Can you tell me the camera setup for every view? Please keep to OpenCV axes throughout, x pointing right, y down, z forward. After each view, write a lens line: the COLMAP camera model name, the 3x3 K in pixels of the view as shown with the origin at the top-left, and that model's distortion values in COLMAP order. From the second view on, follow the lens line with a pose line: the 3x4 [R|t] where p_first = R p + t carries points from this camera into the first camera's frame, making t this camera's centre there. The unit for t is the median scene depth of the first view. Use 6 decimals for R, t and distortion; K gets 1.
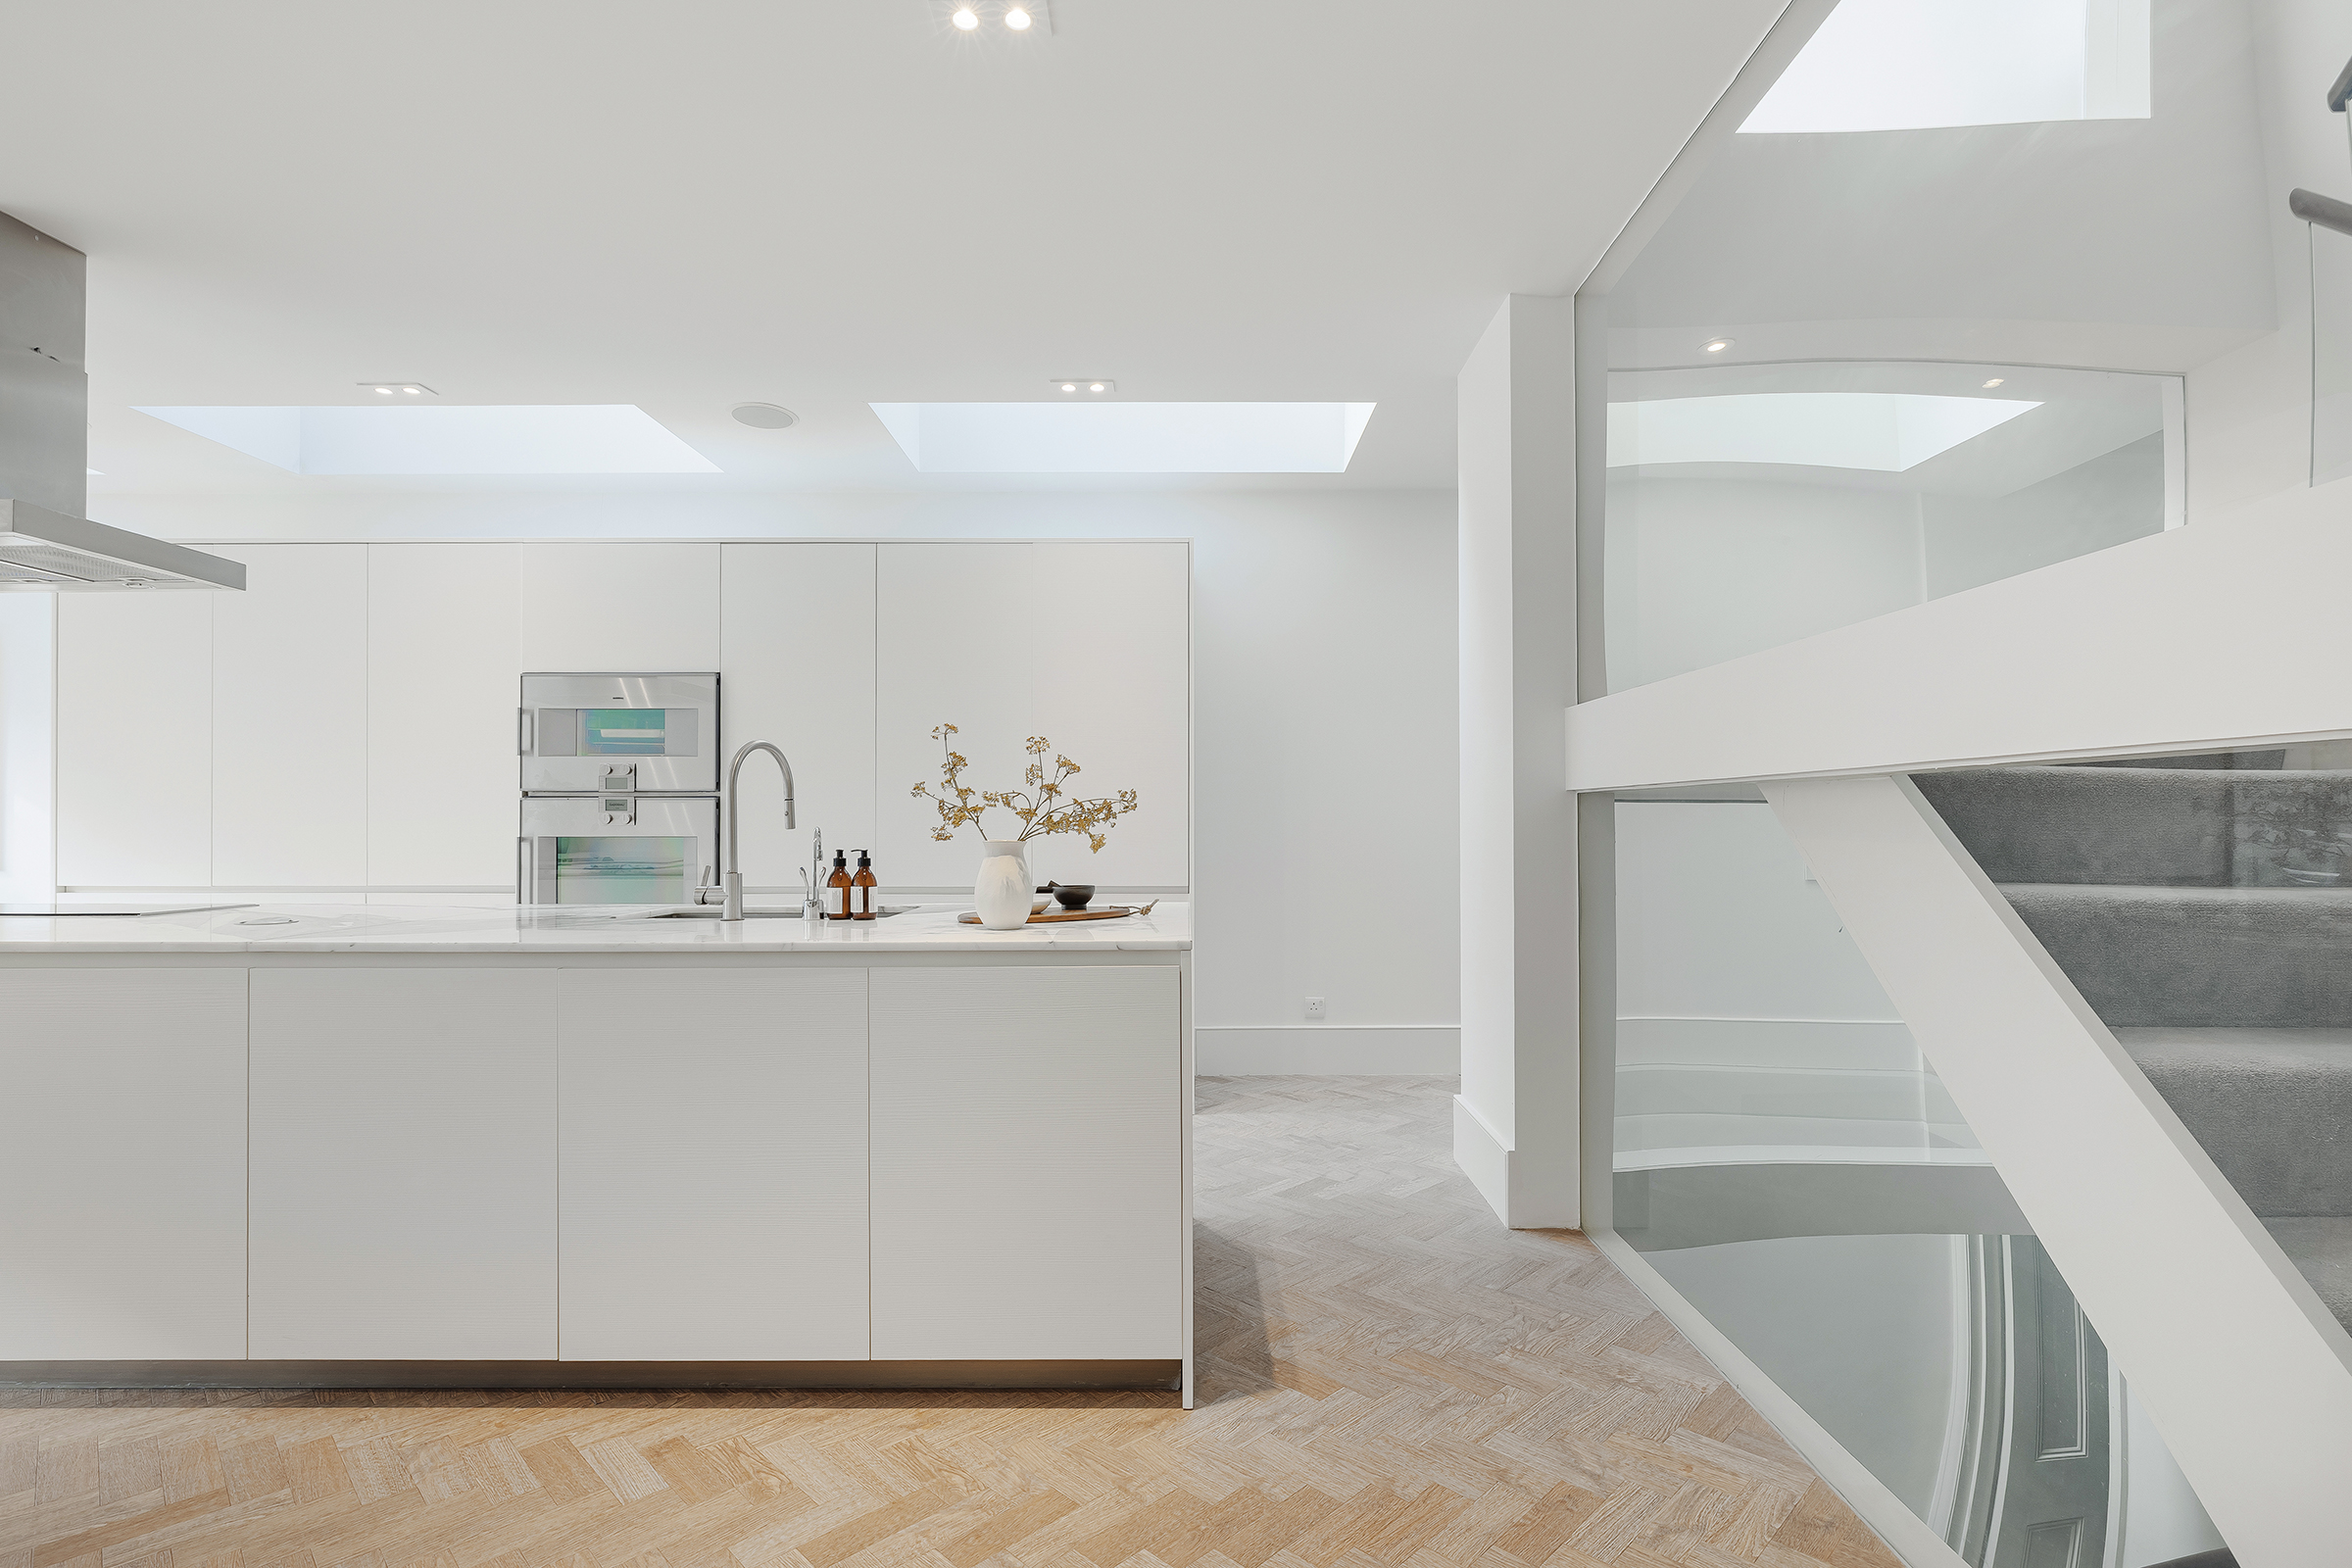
lens RADIAL K [[1112.8, 0, 1190.3], [0, 1112.8, 812.2], [0, 0, 1]] dist [0.000405, -0.000284]
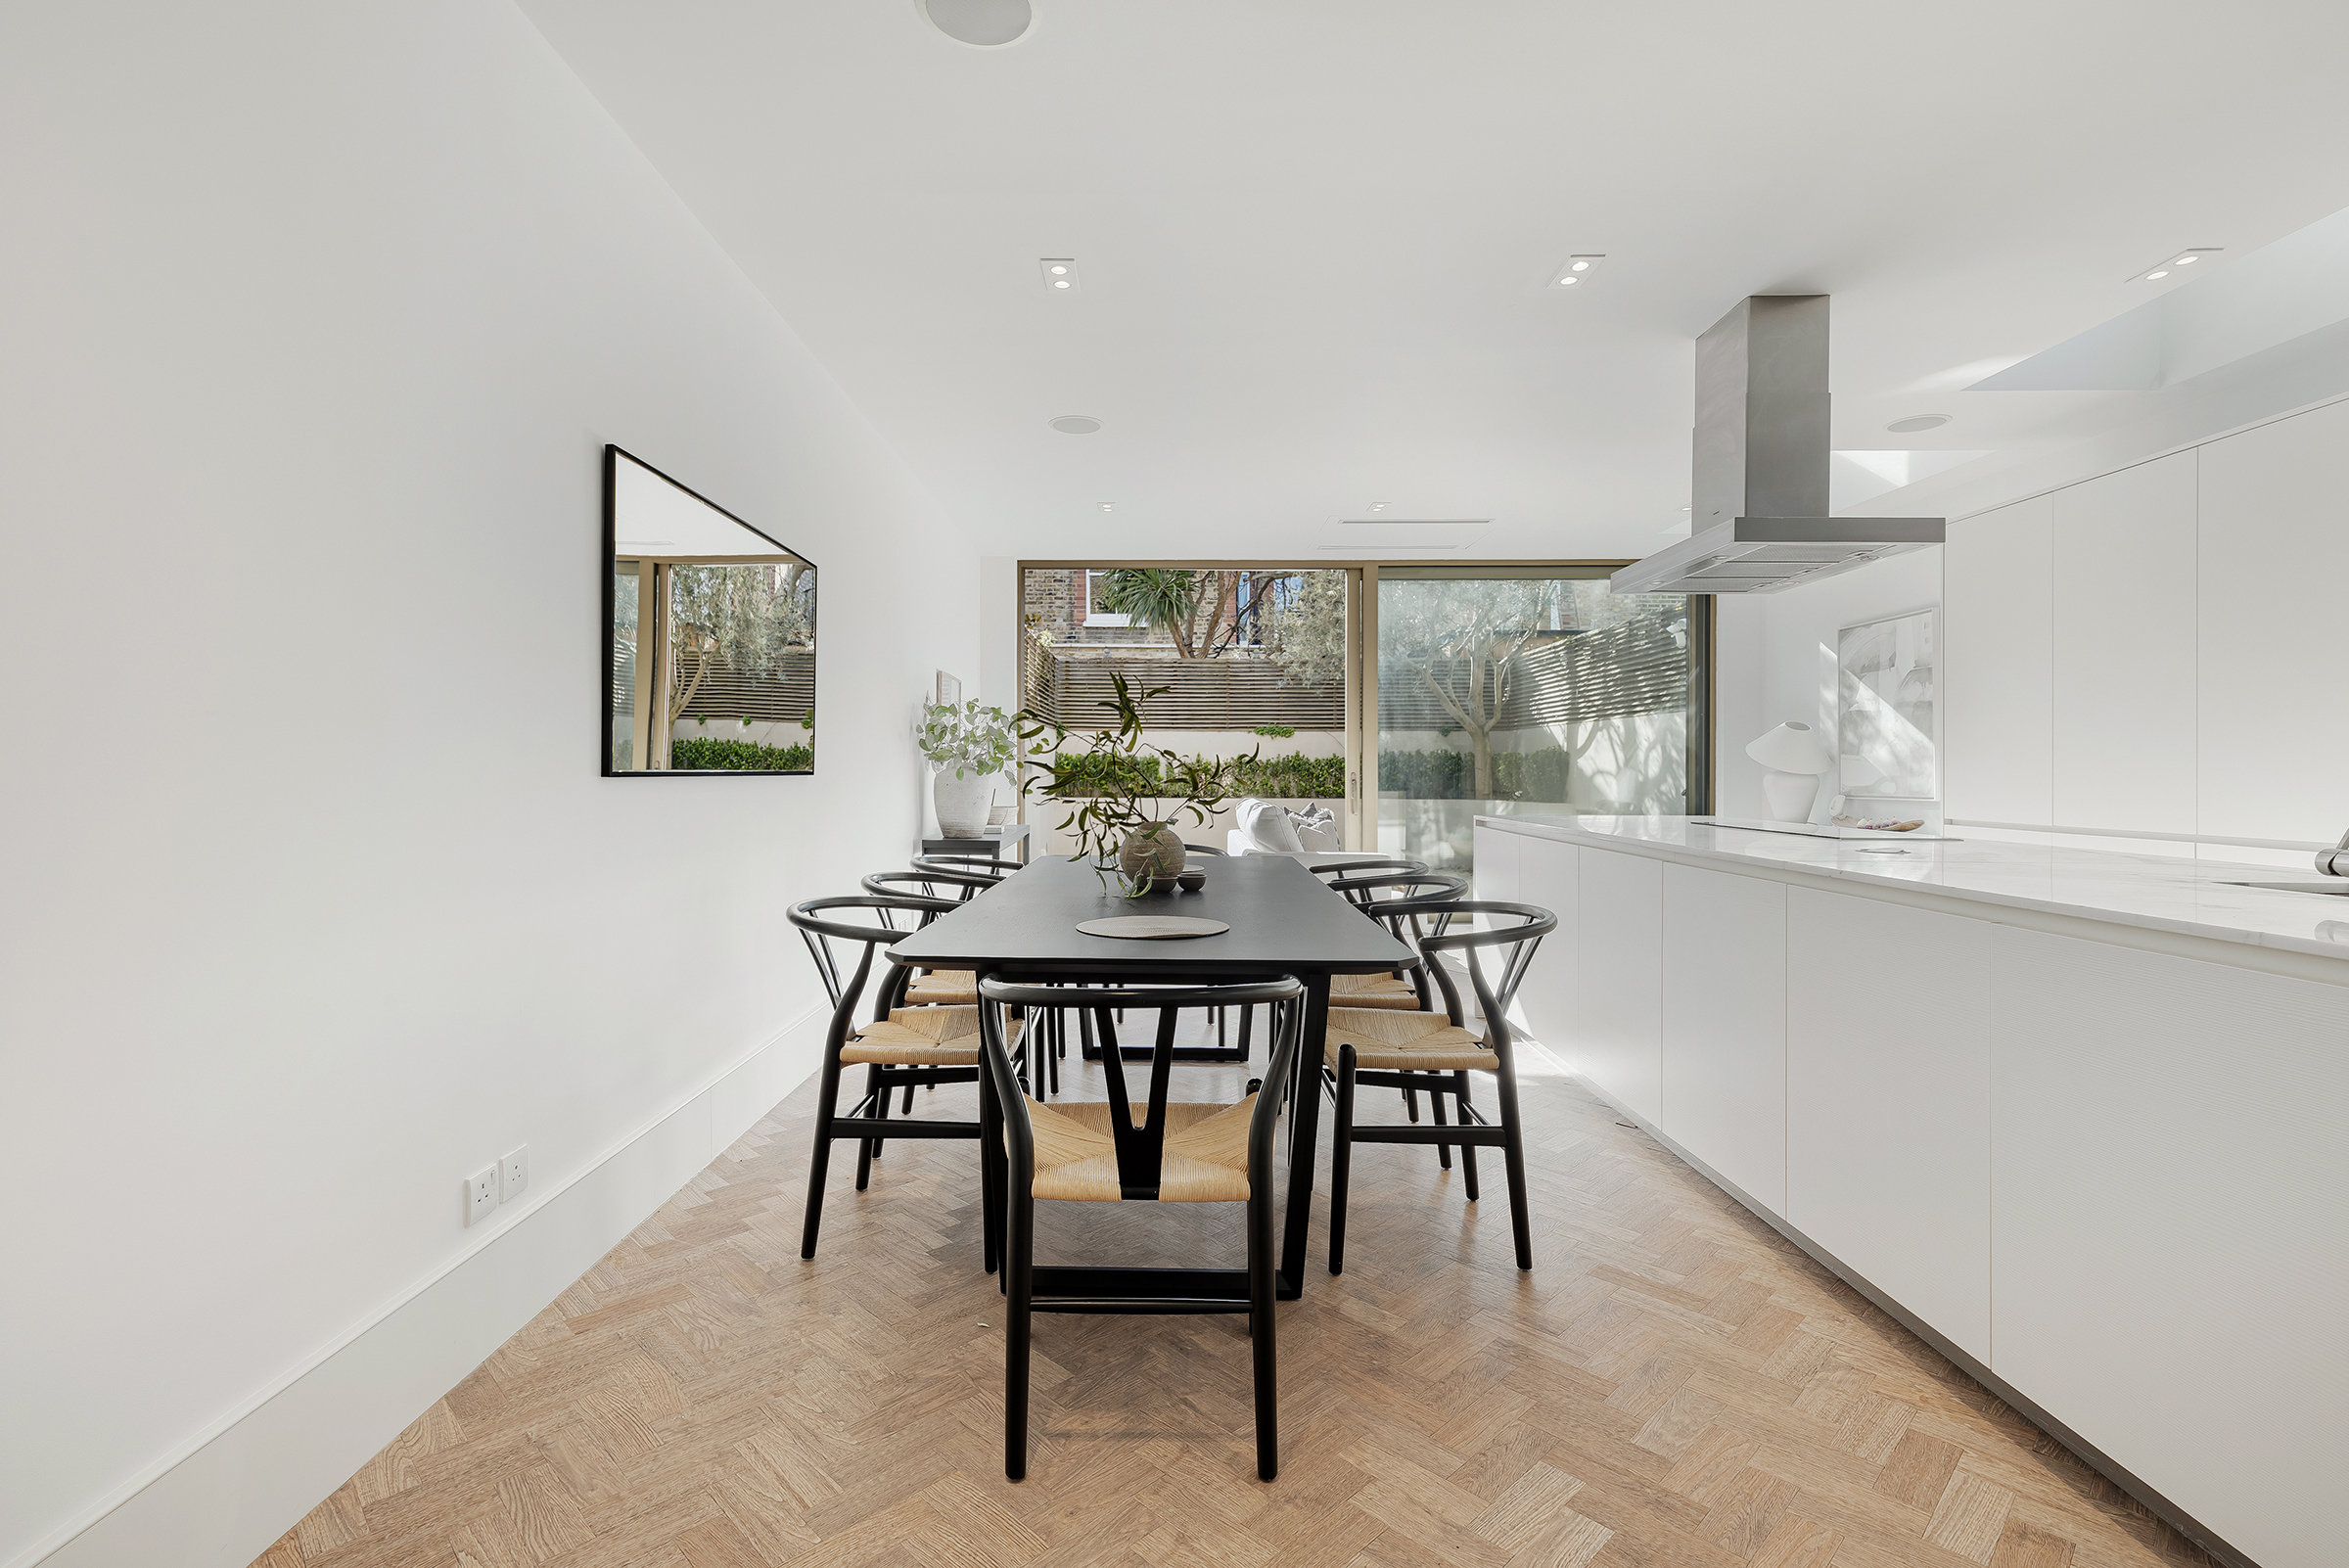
lens RADIAL K [[1091.3, 0, 1127.8], [0, 1091.3, 775.1], [0, 0, 1]] dist [0.003139, 0.000075]
pose [[-0.031197, 0.005972, -0.999495, 0.251930], [0.006535, 0.999962, 0.005771, 0.013621], [0.999492, -0.006351, -0.031235, 0.290006]]
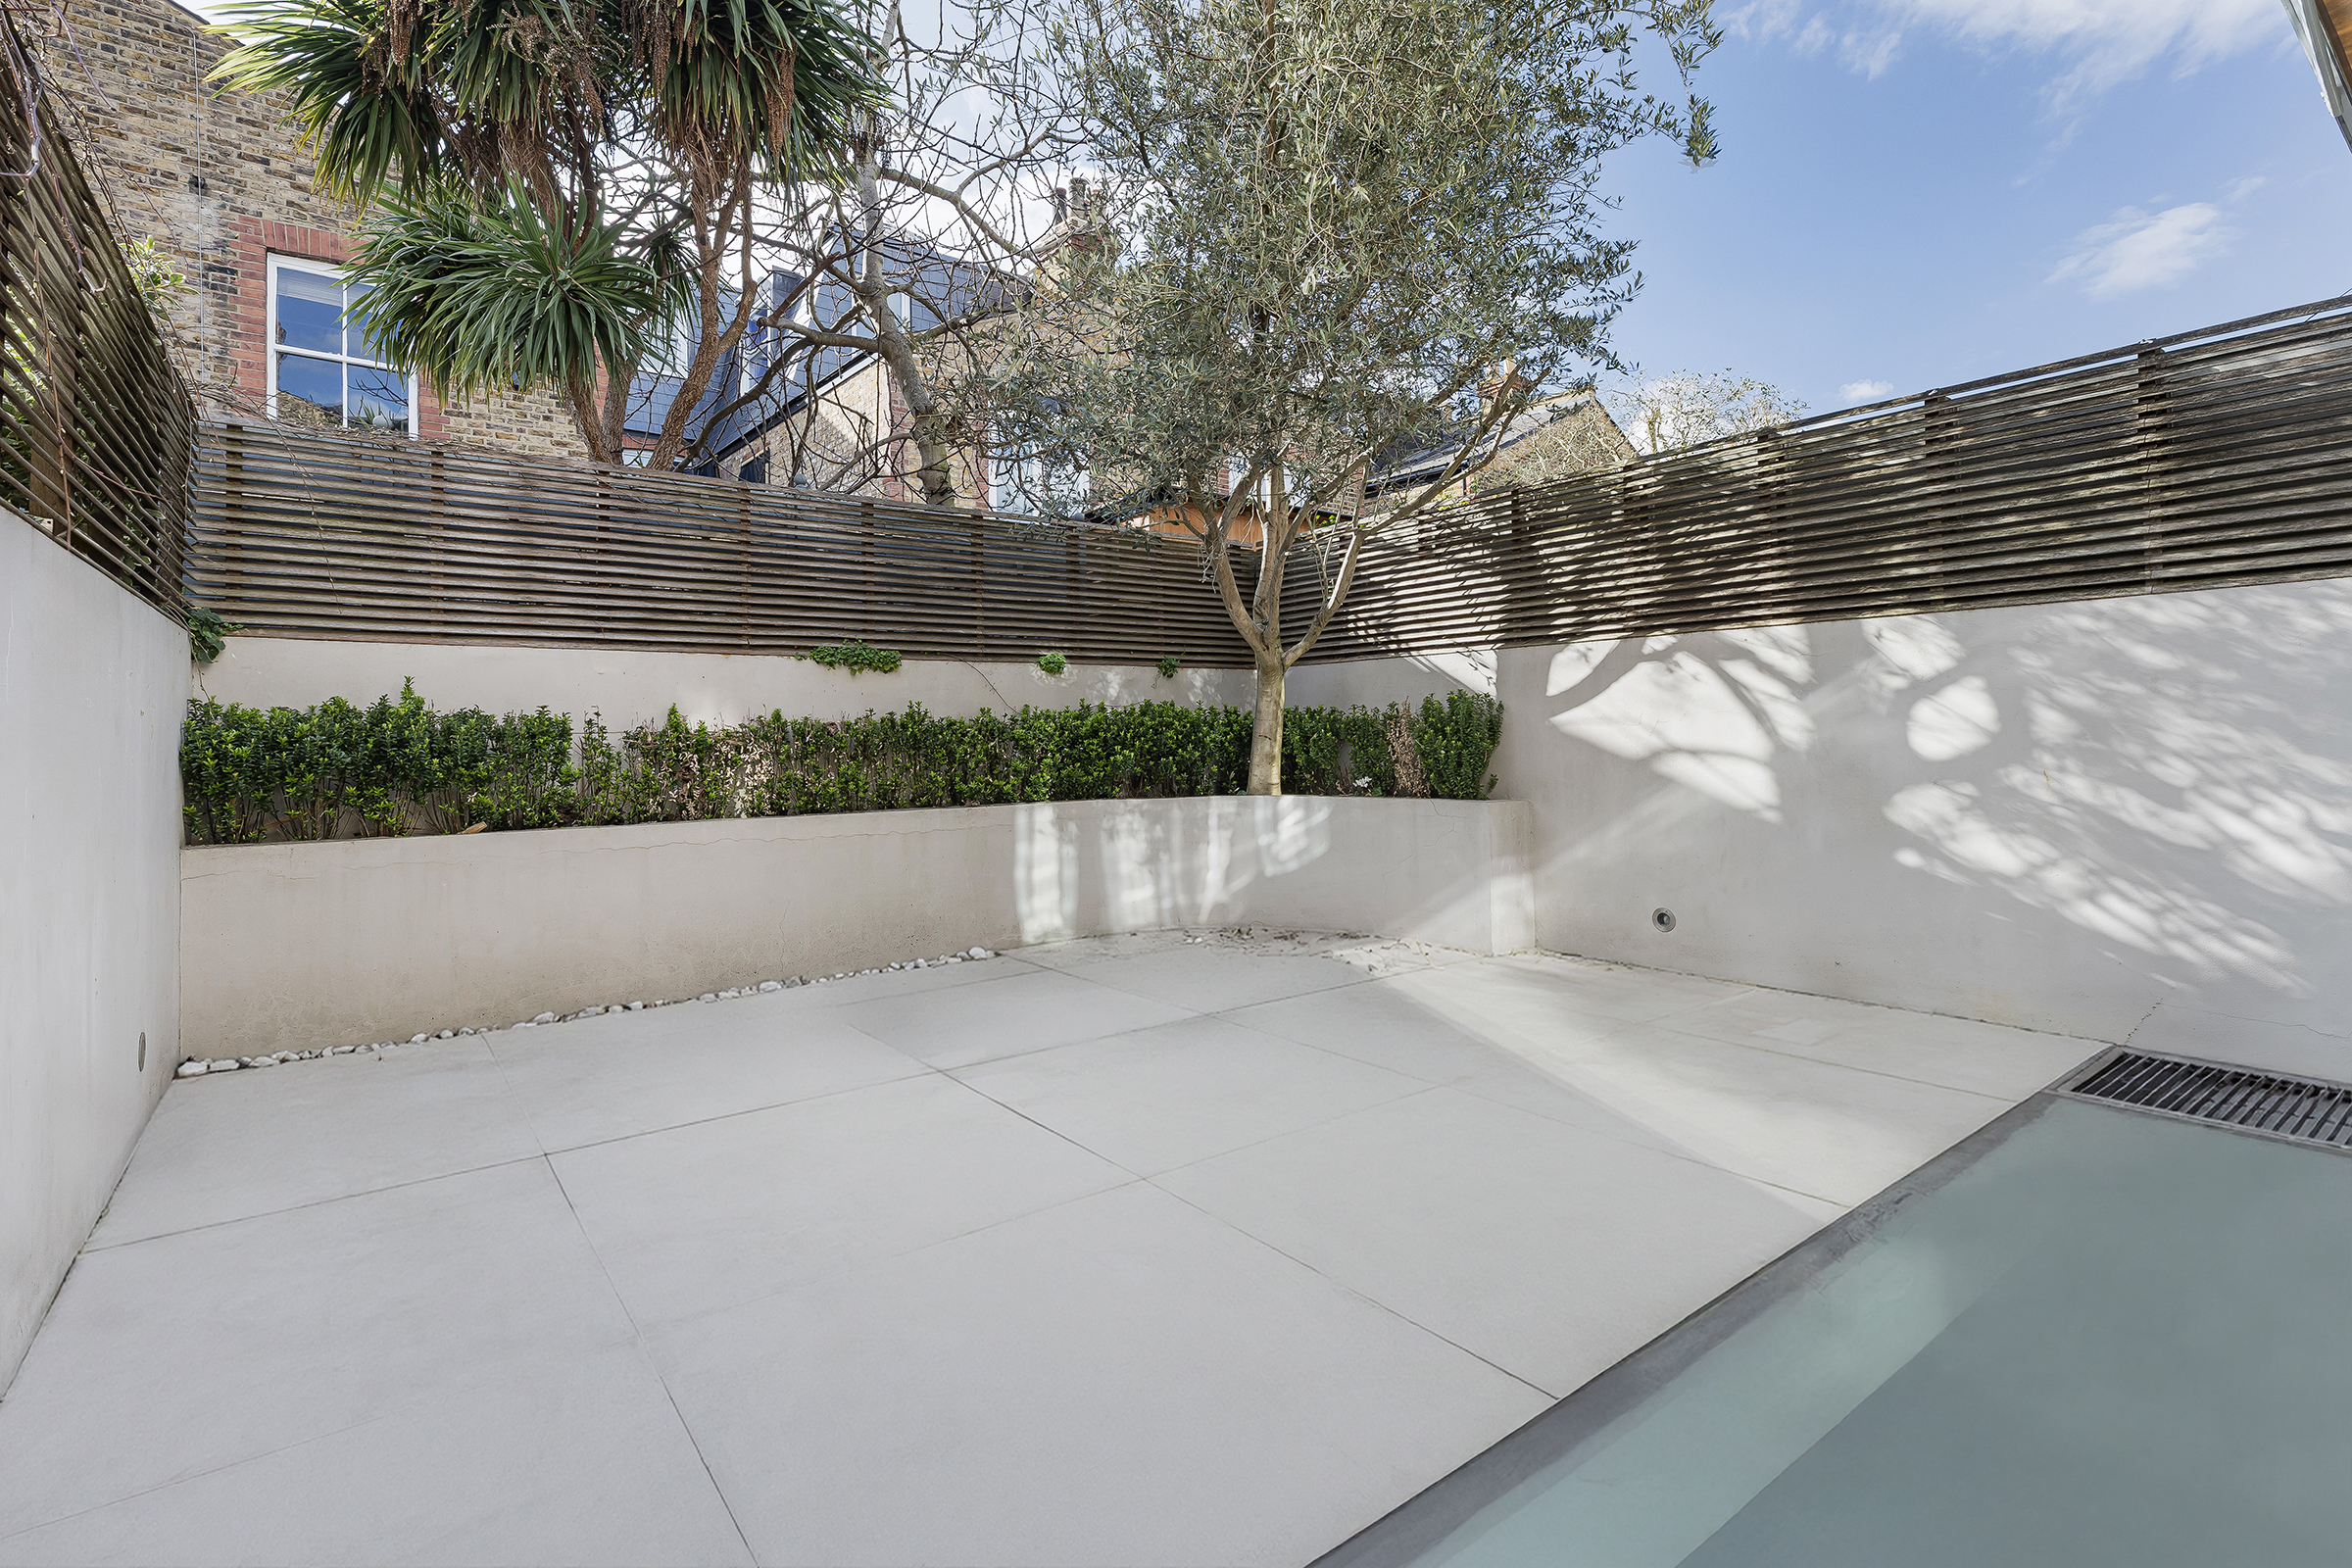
lens RADIAL K [[1109.4, 0, 1177.1], [0, 1109.4, 713.2], [0, 0, 1]] dist [-0.000436, 0.000053]
pose [[0.598175, -0.030770, -0.800774, -2.598233], [0.020560, 0.999523, -0.023049, 0.021607], [0.801102, -0.002676, 0.598522, -0.012728]]
